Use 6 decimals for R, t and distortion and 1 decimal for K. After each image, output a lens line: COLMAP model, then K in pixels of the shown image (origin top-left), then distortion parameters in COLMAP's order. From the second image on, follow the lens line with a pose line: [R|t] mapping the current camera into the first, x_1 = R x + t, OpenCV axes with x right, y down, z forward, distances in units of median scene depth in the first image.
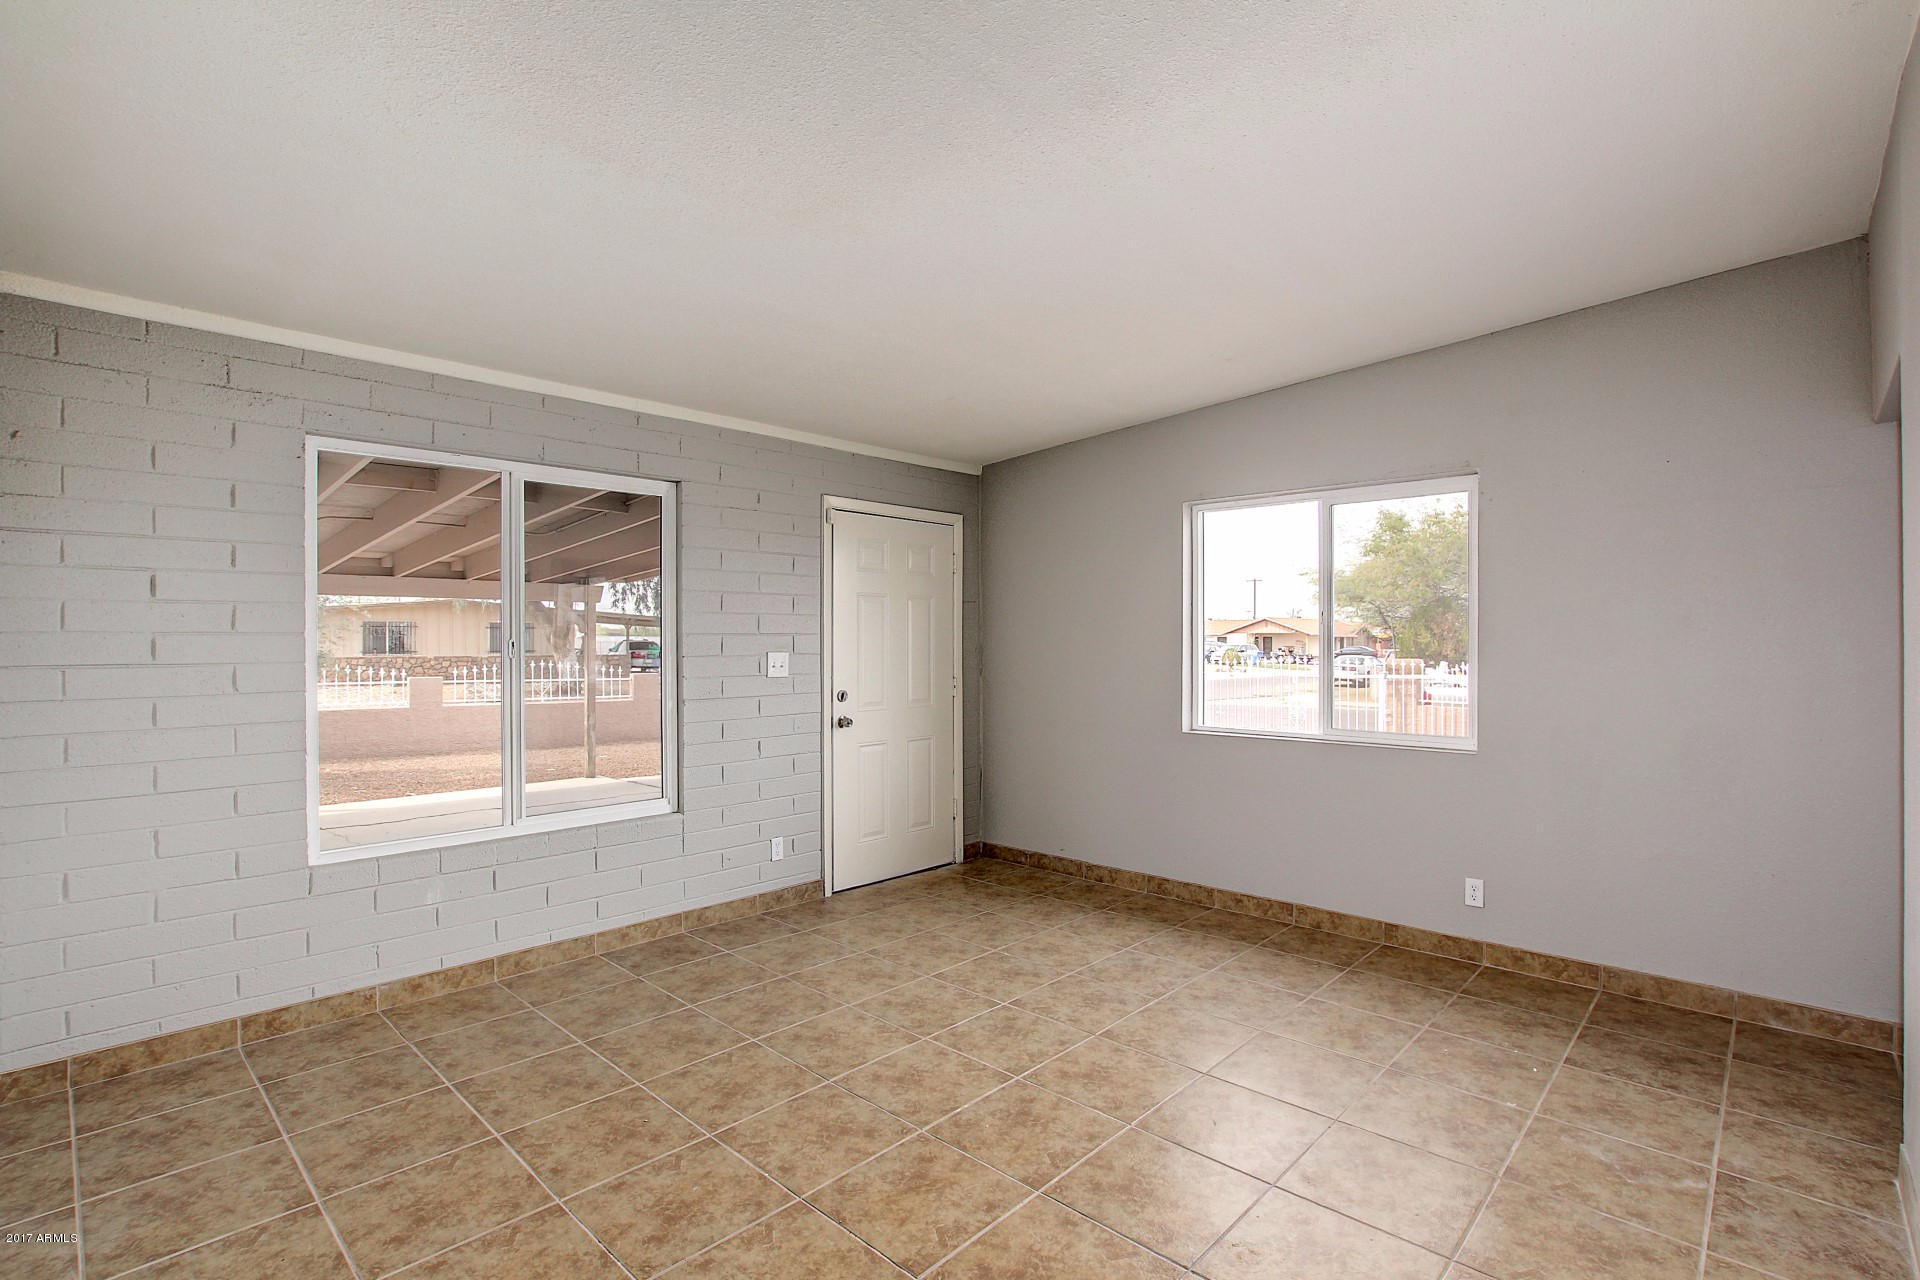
lens RADIAL K [[889.4, 0, 960.0], [0, 889.4, 640.0], [0, 0, 1]] dist [-0.027068, 0.000120]
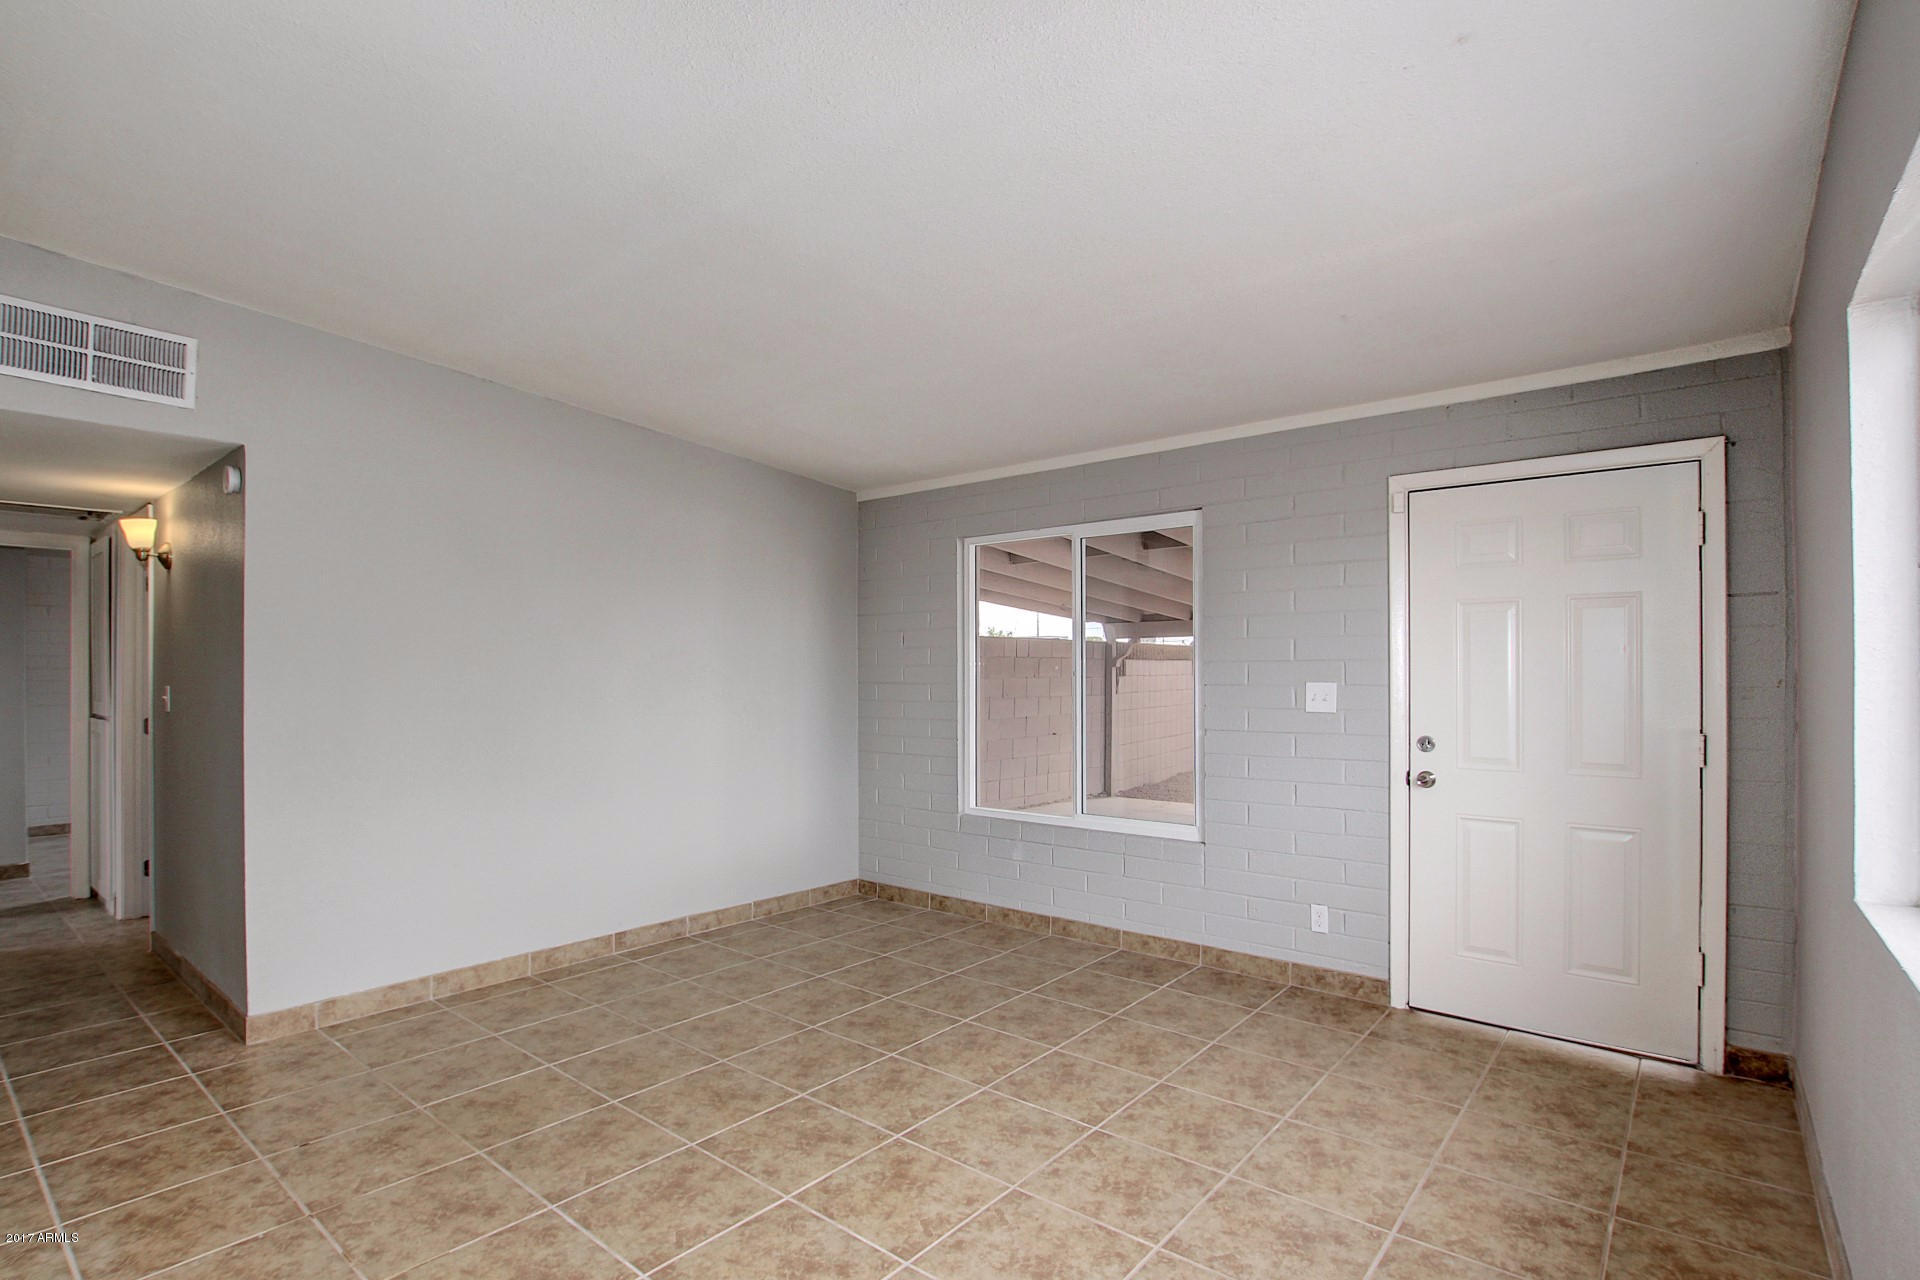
lens RADIAL K [[923.4, 0, 960.0], [0, 923.4, 640.0], [0, 0, 1]] dist [-0.030425, 0.000091]
pose [[0.076839, -0.033863, -0.996468, 0.709889], [0.000184, 0.999424, -0.033949, 0.004414], [0.997043, 0.002425, 0.076801, 0.671001]]
